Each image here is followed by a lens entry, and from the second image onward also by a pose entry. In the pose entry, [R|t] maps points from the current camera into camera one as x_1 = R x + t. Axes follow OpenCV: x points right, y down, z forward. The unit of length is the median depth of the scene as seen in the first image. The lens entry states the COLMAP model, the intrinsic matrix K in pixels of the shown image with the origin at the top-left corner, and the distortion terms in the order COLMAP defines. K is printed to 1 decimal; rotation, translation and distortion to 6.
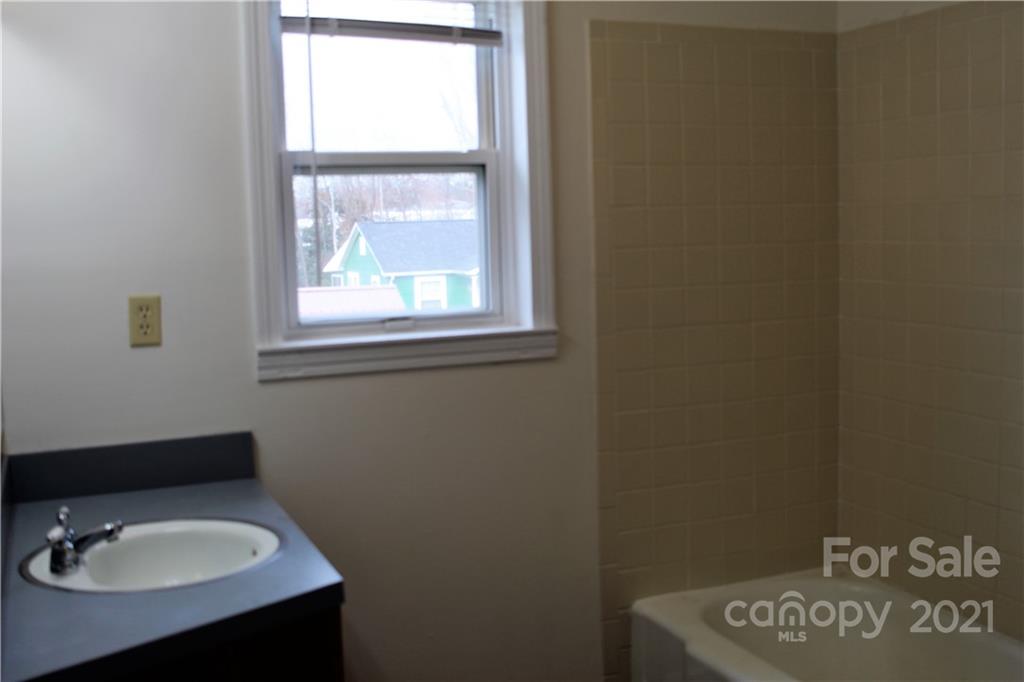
lens RADIAL K [[1139.7, 0, 512.0], [0, 1139.7, 341.0], [0, 0, 1]] dist [-0.126067, 0.158537]
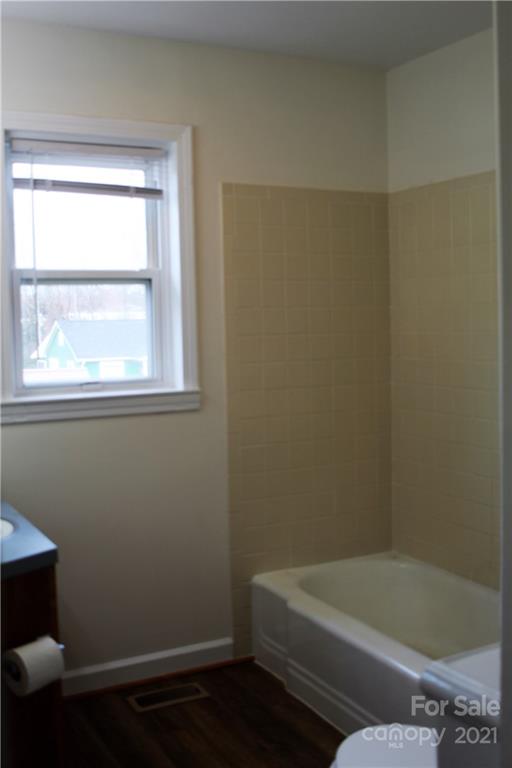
lens RADIAL K [[854.8, 0, 256.0], [0, 854.8, 384.0], [0, 0, 1]] dist [-0.126067, 0.158537]
pose [[0.995401, 0.000091, 0.095793, 0.005691], [0.002935, 0.999501, -0.031447, 0.016350], [-0.095748, 0.031584, 0.994904, -0.110093]]
